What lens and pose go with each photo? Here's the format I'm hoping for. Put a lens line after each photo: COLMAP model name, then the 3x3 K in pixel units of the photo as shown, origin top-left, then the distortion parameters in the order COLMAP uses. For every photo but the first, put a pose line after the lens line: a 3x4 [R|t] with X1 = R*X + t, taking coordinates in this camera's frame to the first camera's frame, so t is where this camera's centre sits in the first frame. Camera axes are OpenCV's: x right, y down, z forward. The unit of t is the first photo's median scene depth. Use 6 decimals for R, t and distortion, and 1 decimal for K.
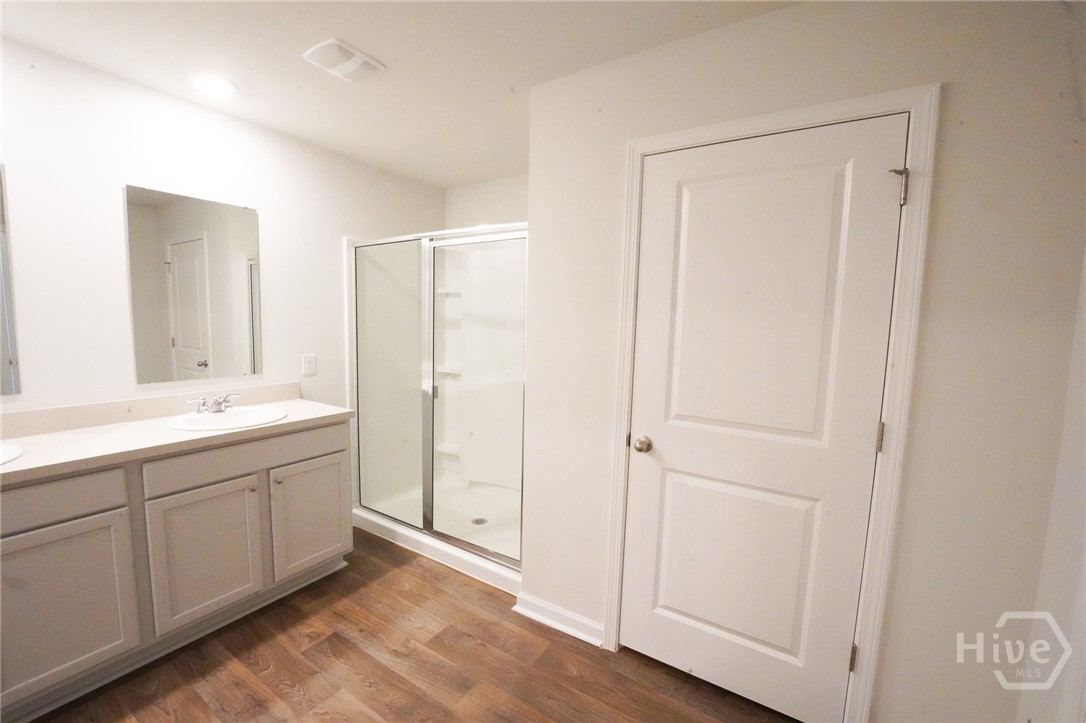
lens RADIAL K [[446.0, 0, 542.1], [0, 446.0, 361.8], [0, 0, 1]] dist [-0.013934, -0.000109]
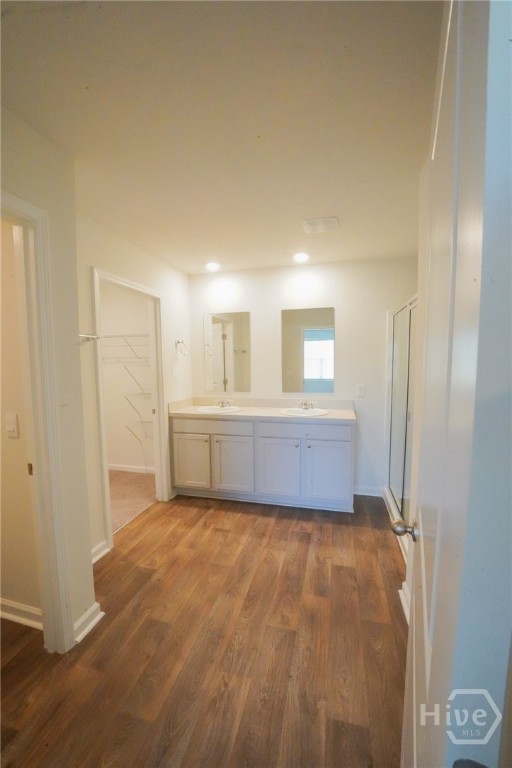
lens RADIAL K [[315.4, 0, 255.2], [0, 315.4, 388.5], [0, 0, 1]] dist [-0.013934, -0.000109]
pose [[0.321328, 0.056520, -0.945280, 0.685505], [-0.074122, 0.996656, 0.034396, -0.019236], [0.944063, 0.059014, 0.324443, 0.328713]]
